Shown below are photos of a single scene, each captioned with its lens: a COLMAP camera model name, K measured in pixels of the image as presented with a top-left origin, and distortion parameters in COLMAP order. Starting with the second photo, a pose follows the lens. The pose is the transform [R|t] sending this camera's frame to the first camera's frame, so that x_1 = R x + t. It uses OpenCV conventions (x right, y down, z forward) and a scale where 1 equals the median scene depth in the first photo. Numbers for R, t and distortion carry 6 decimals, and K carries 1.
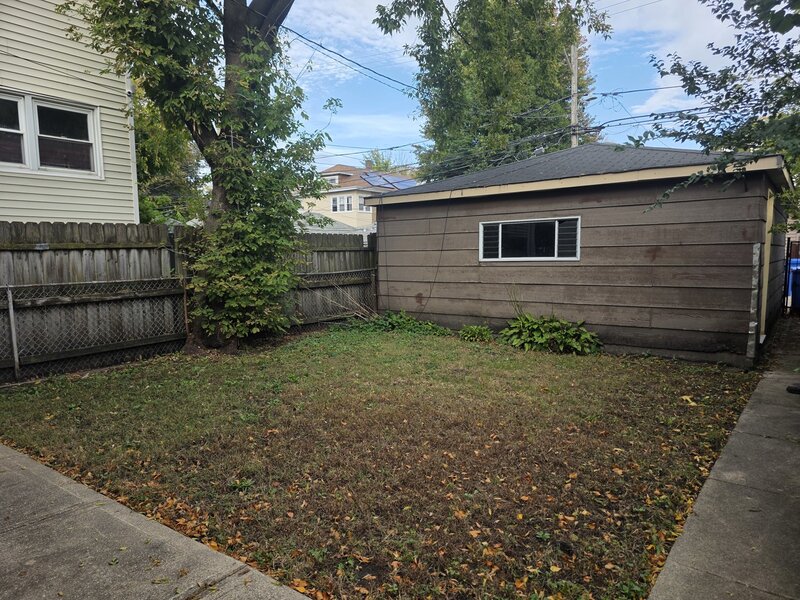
lens RADIAL K [[534.7, 0, 402.6], [0, 534.7, 304.4], [0, 0, 1]] dist [0.007548, 0.001703]
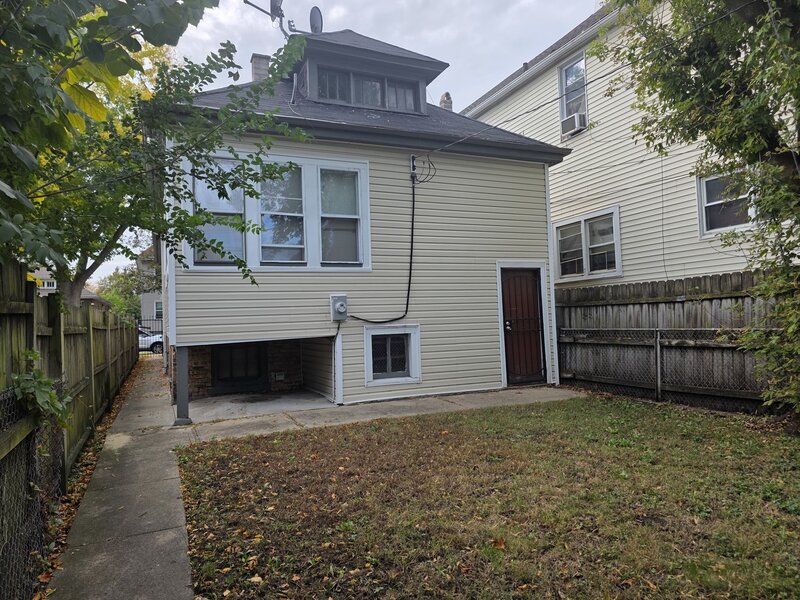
lens RADIAL K [[534.7, 0, 402.6], [0, 534.7, 304.4], [0, 0, 1]] dist [0.007548, 0.001703]
pose [[-0.475828, 0.001057, -0.879537, 0.679835], [-0.043119, 0.998769, 0.024527, -0.091706], [0.878481, 0.049595, -0.475197, 0.969342]]
